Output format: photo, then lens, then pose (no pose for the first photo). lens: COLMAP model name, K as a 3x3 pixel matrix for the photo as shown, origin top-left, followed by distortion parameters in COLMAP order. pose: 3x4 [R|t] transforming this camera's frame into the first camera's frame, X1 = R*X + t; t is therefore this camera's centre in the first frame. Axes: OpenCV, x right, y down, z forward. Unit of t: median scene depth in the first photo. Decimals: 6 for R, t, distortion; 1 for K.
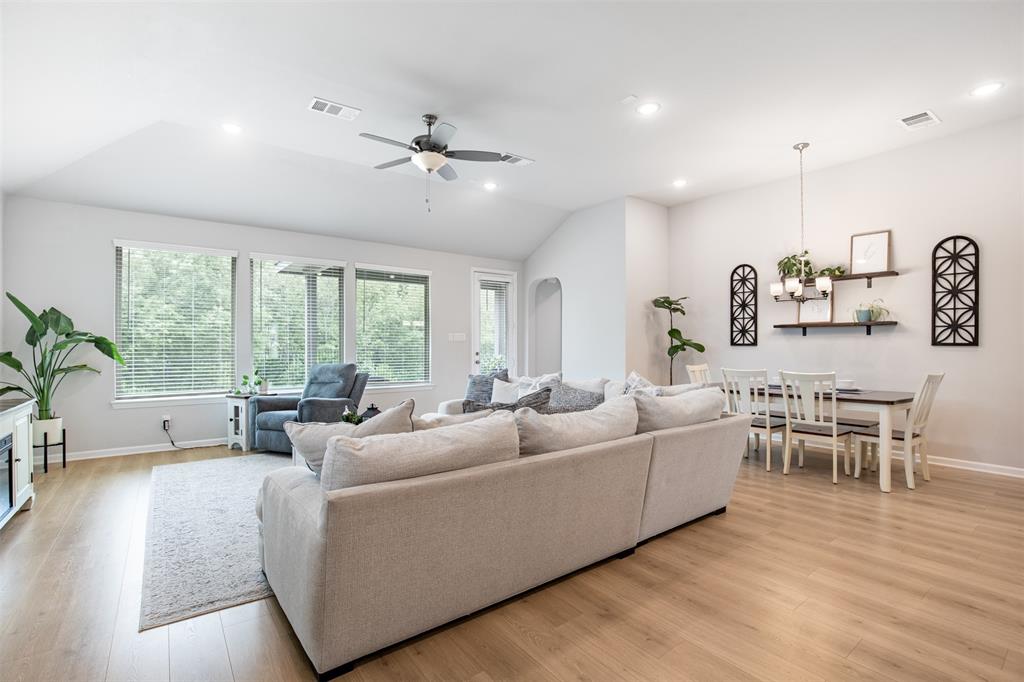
lens RADIAL K [[472.1, 0, 521.1], [0, 472.1, 343.7], [0, 0, 1]] dist [-0.031401, 0.005017]
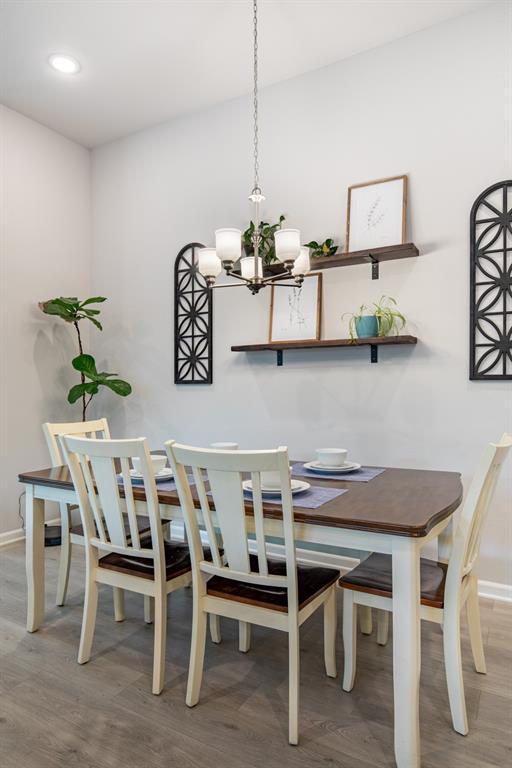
lens RADIAL K [[459.0, 0, 266.4], [0, 459.0, 388.1], [0, 0, 1]] dist [-0.010347, 0.009002]
pose [[0.923368, -0.000507, 0.383916, 0.413775], [0.002272, 0.999989, -0.004145, 0.014872], [-0.383910, 0.004699, 0.923359, 0.536721]]
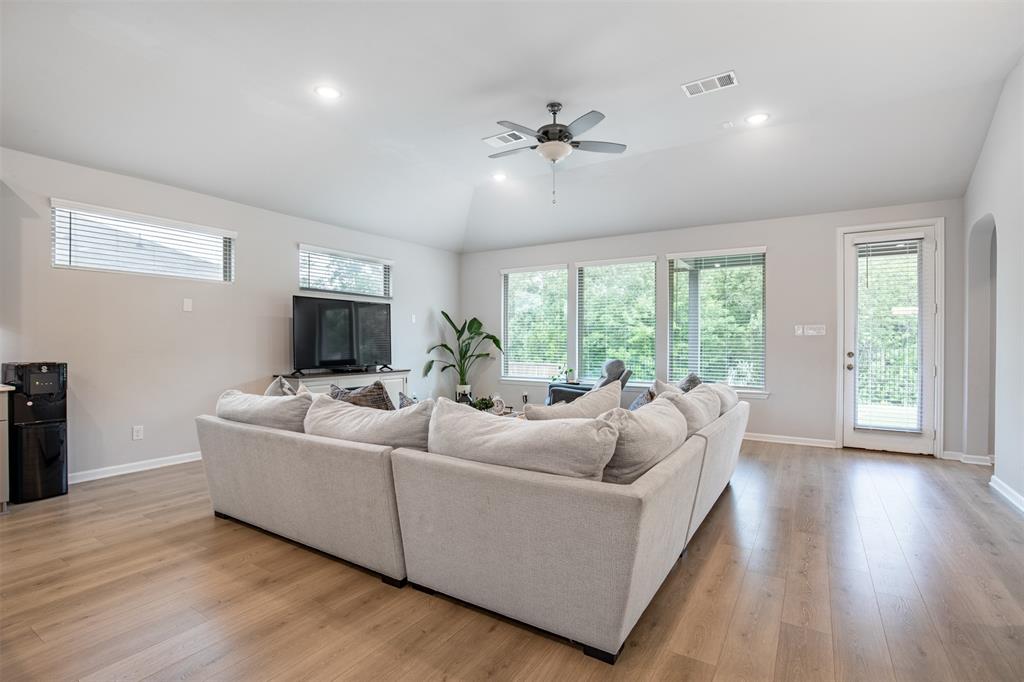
lens RADIAL K [[485.5, 0, 507.2], [0, 485.5, 342.6], [0, 0, 1]] dist [-0.032983, 0.002352]
pose [[0.333238, 0.004279, -0.942833, 0.595316], [0.000082, 0.999990, 0.004567, 0.002312], [0.942843, -0.001599, 0.333234, 0.479364]]
